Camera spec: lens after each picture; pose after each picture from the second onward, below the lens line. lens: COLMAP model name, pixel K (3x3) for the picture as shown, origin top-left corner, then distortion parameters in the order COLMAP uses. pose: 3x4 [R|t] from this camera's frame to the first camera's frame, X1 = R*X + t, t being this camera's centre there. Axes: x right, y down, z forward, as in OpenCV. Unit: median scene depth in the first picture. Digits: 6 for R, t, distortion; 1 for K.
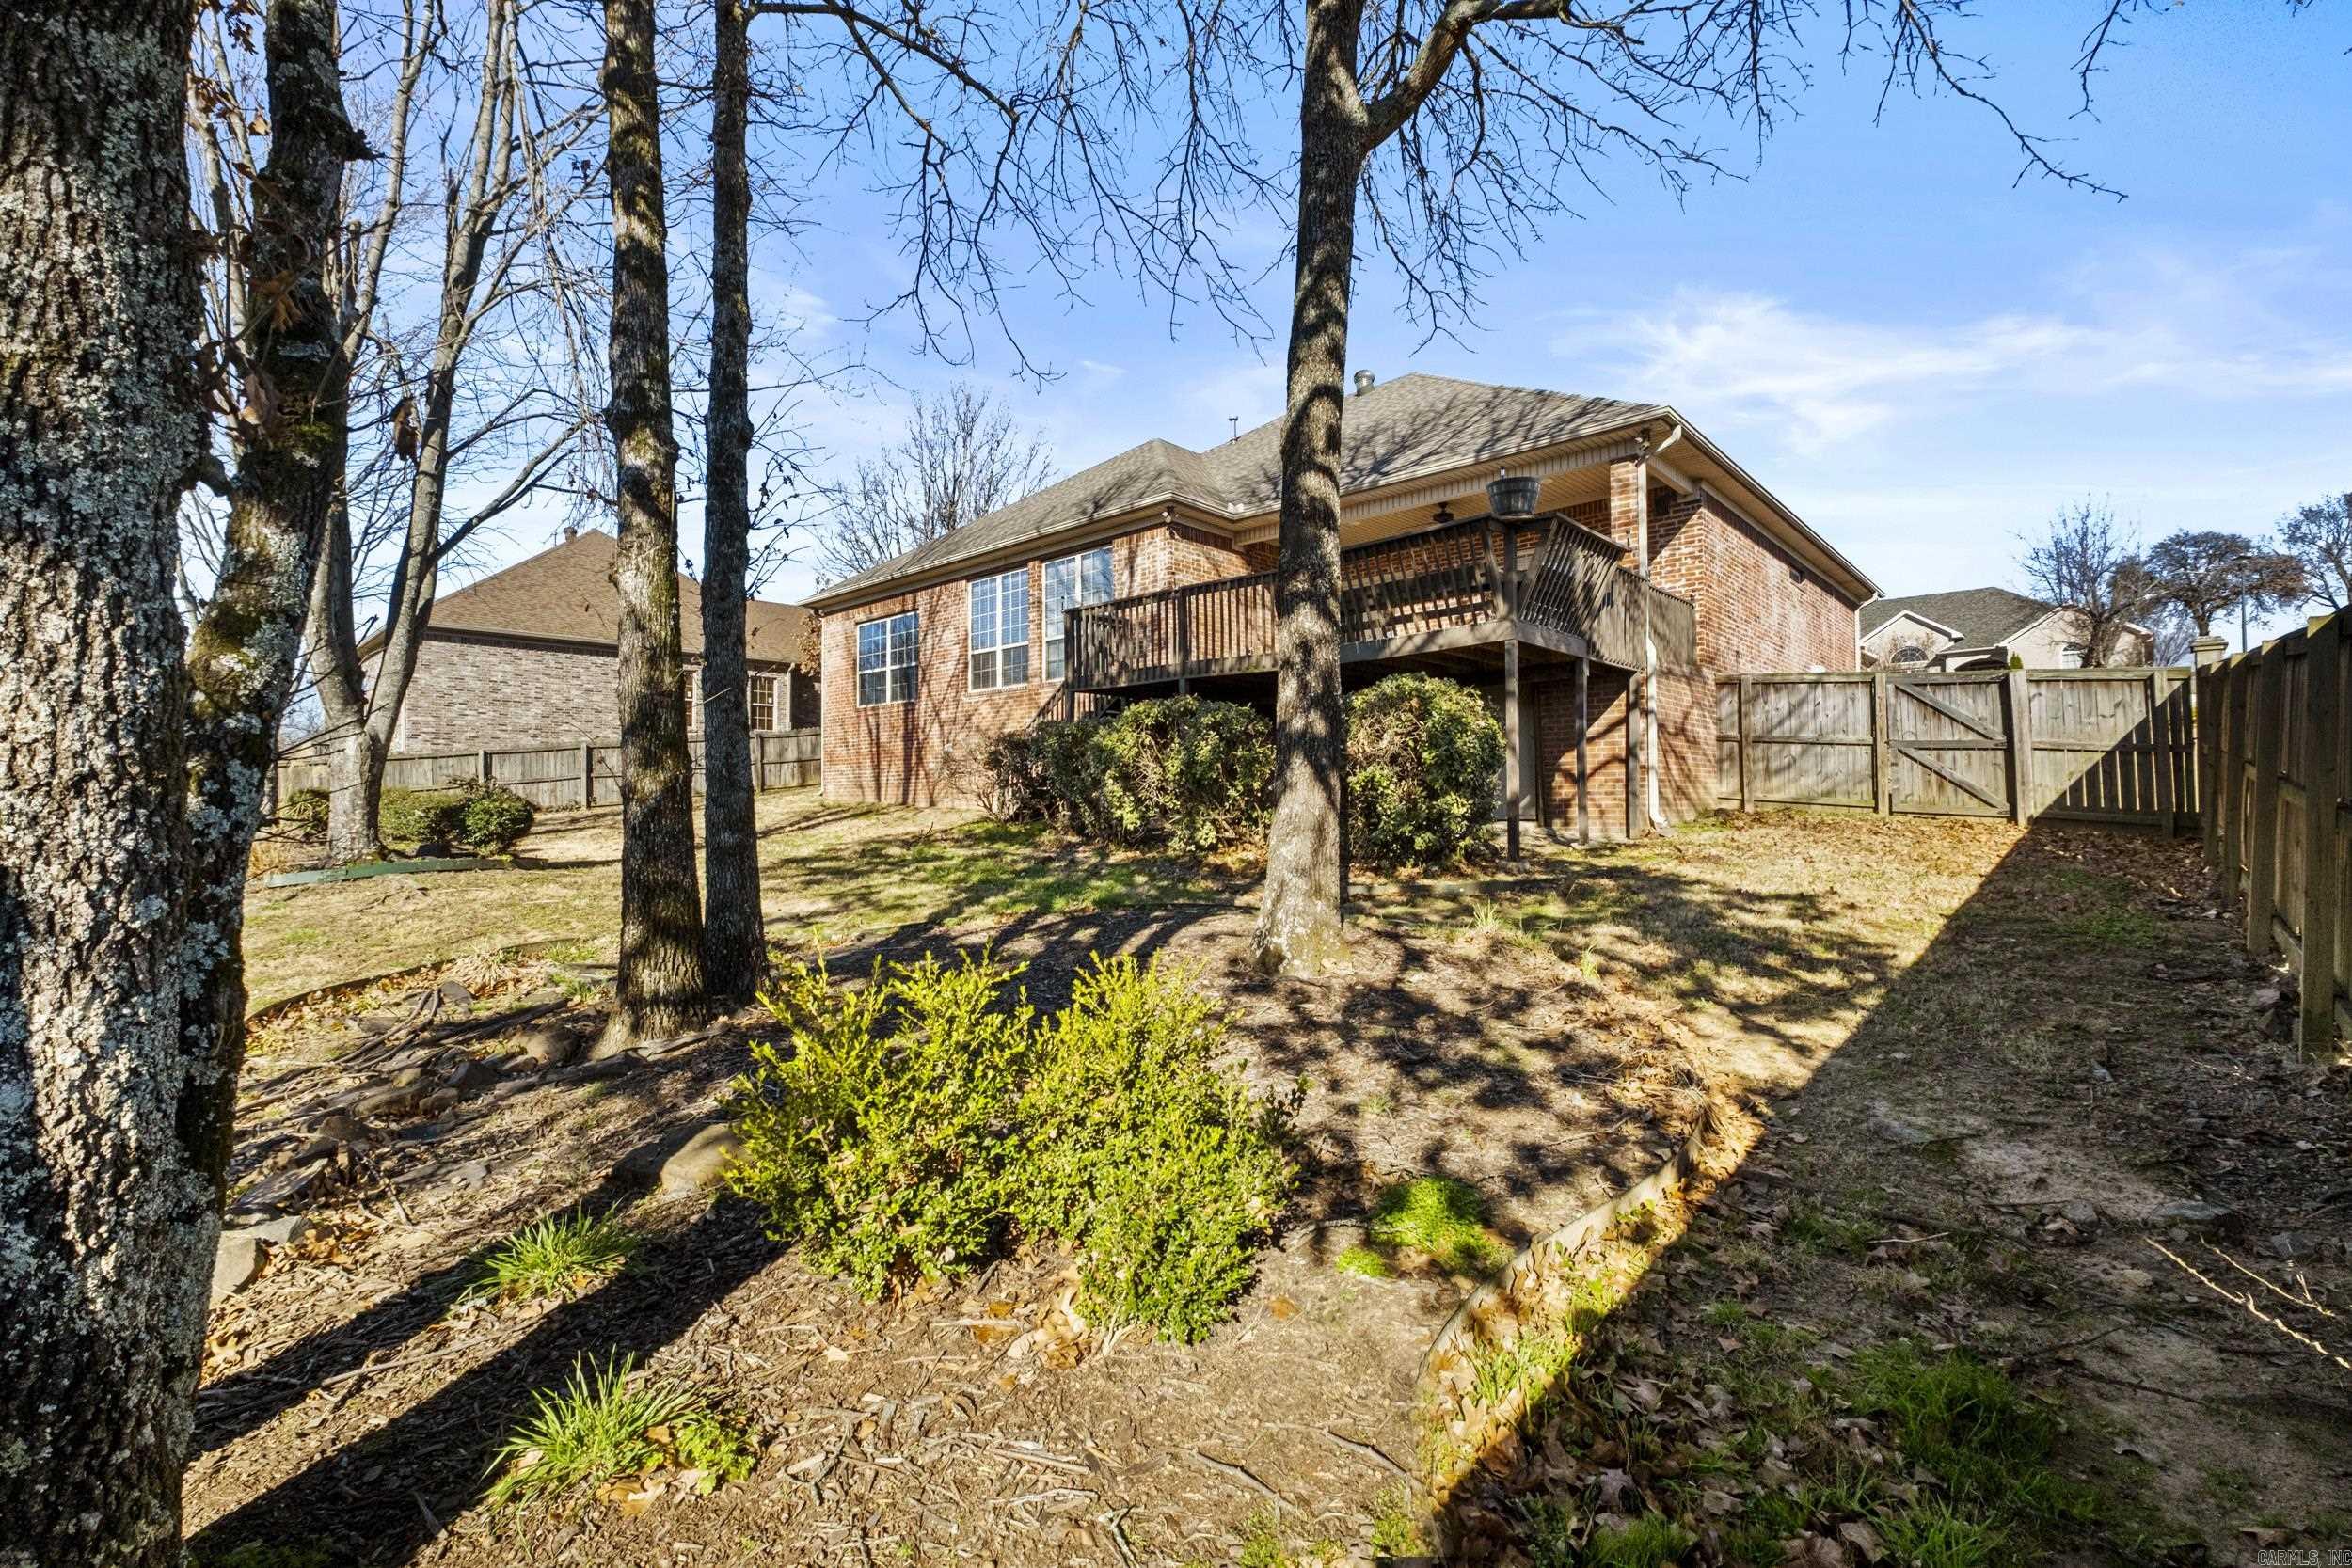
lens RADIAL K [[1022.3, 0, 1166.0], [0, 1022.3, 775.0], [0, 0, 1]] dist [-0.003697, -0.000404]
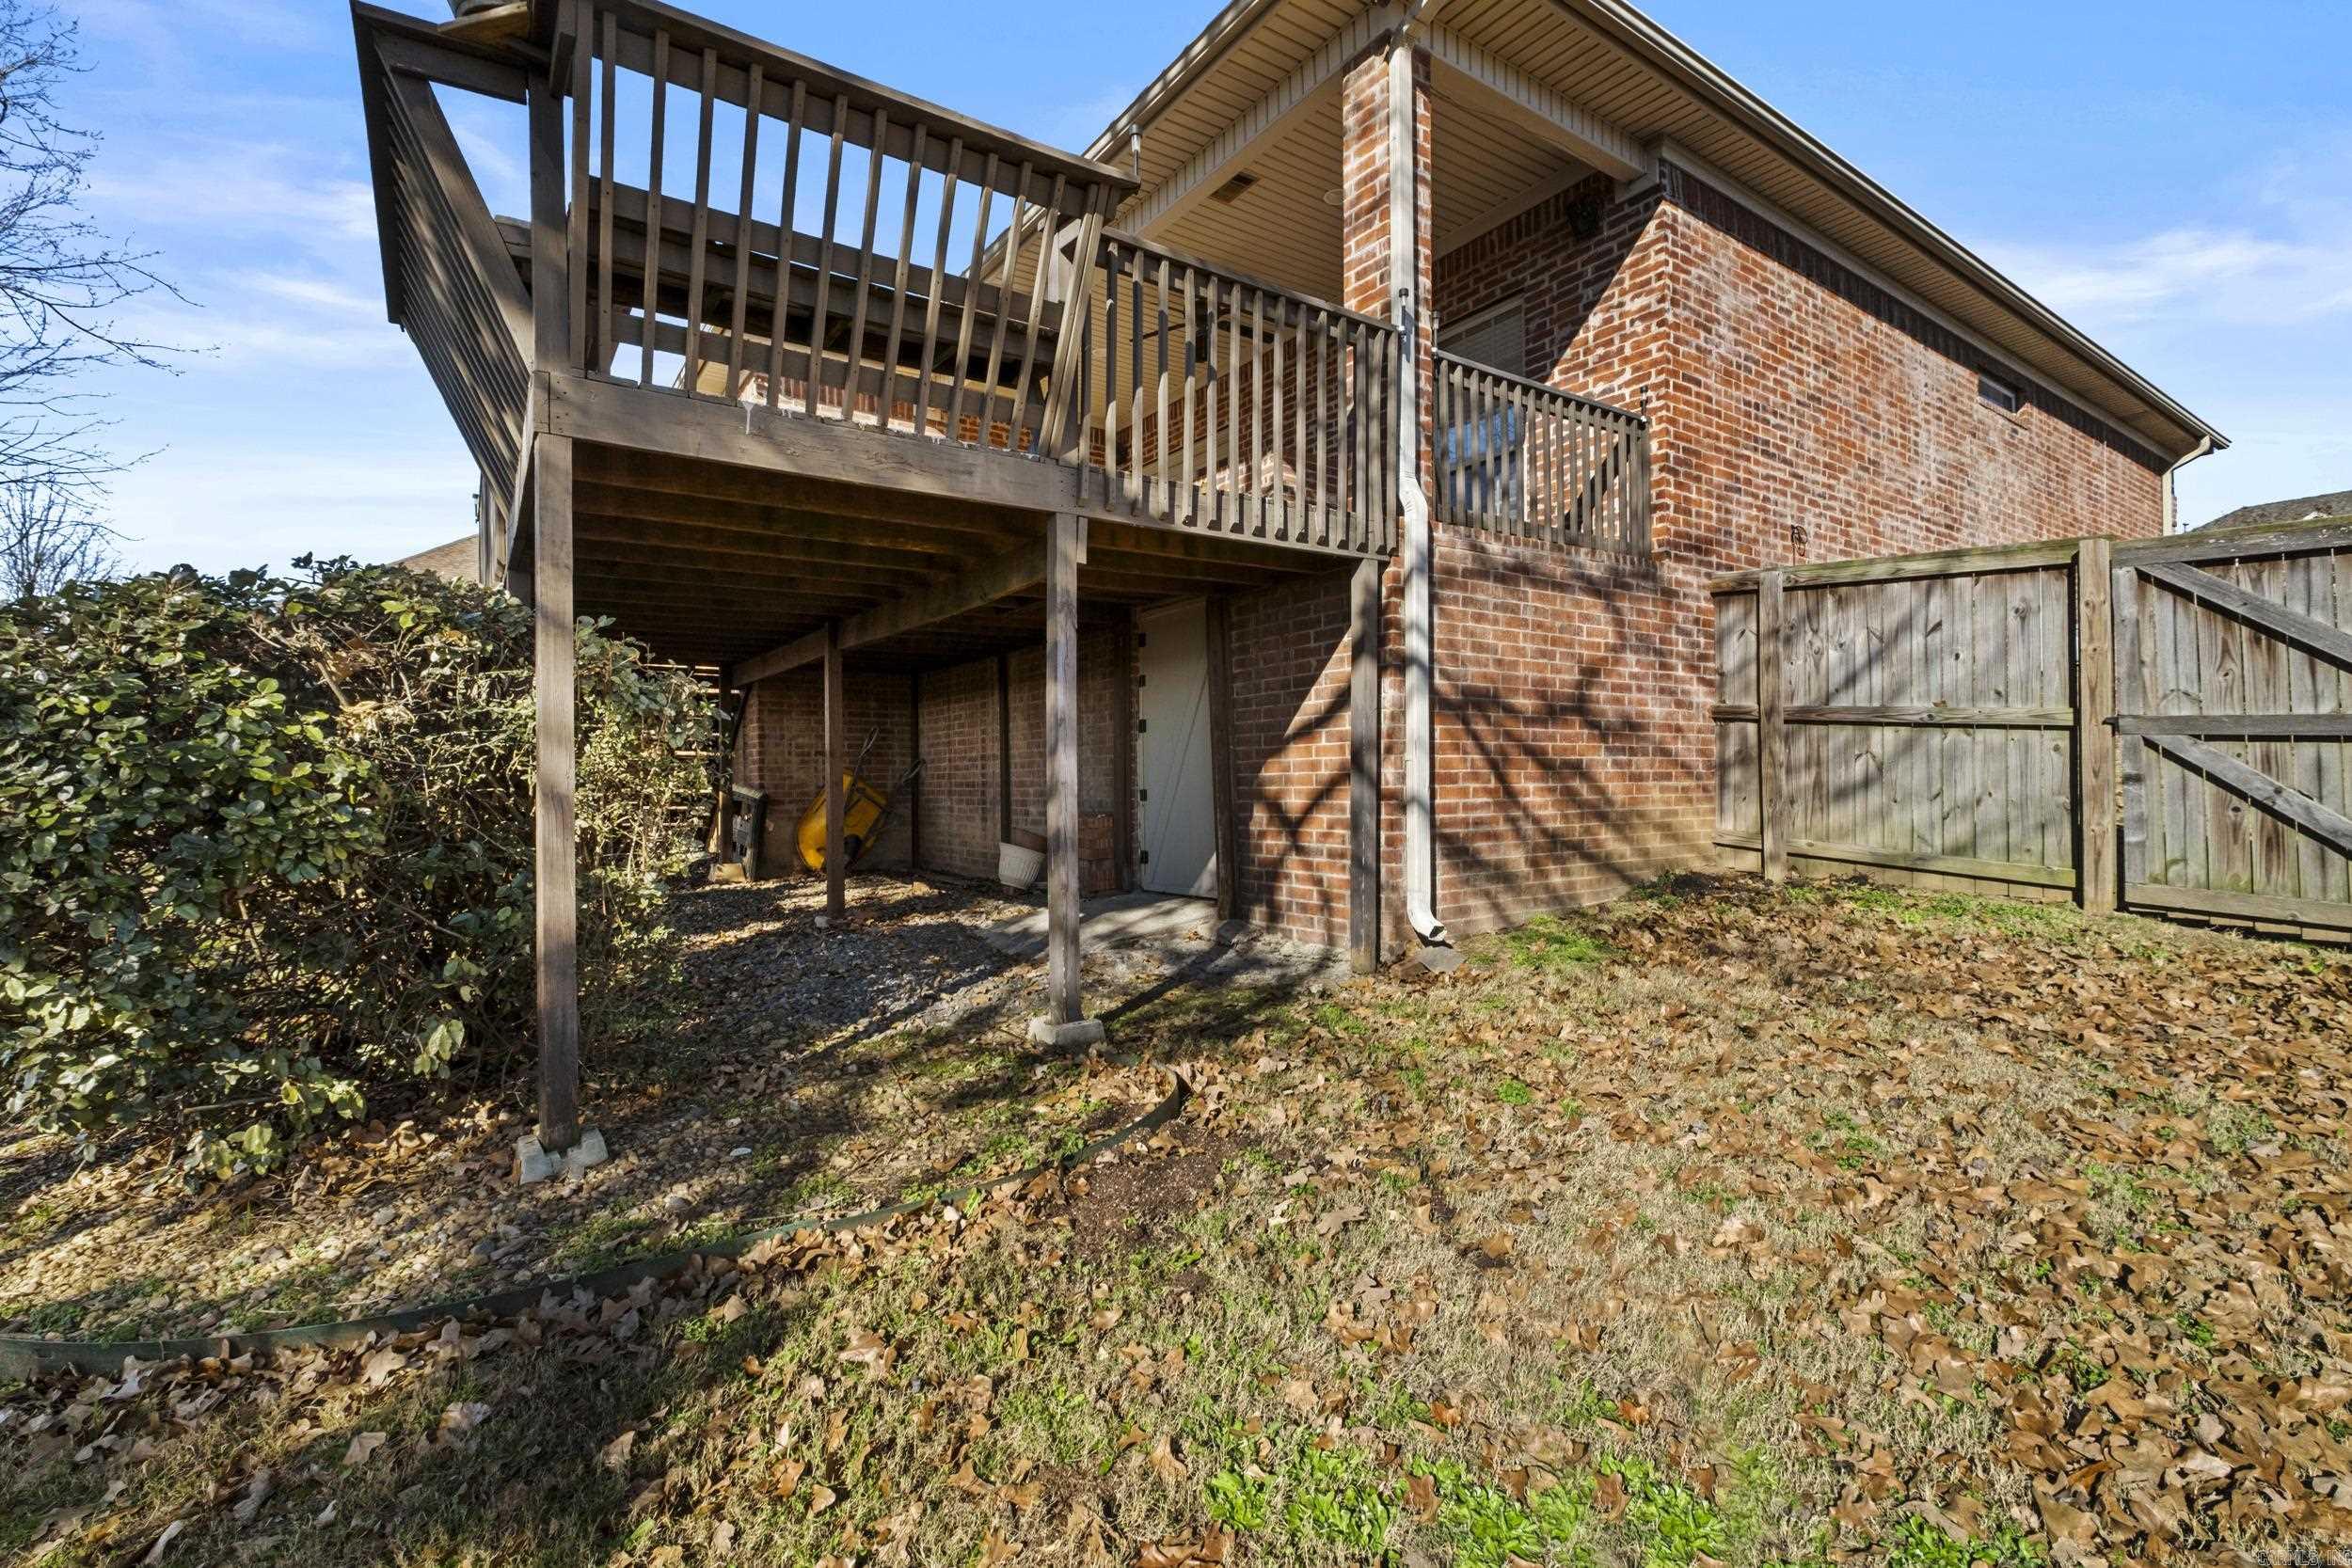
lens RADIAL K [[1022.3, 0, 1185.8], [0, 1022.3, 788.6], [0, 0, 1]] dist [-0.003697, -0.000404]
pose [[0.976172, -0.007404, -0.216874, 0.426293], [0.015012, 0.999328, 0.033454, -0.023600], [0.216480, -0.035913, 0.975626, 0.522365]]
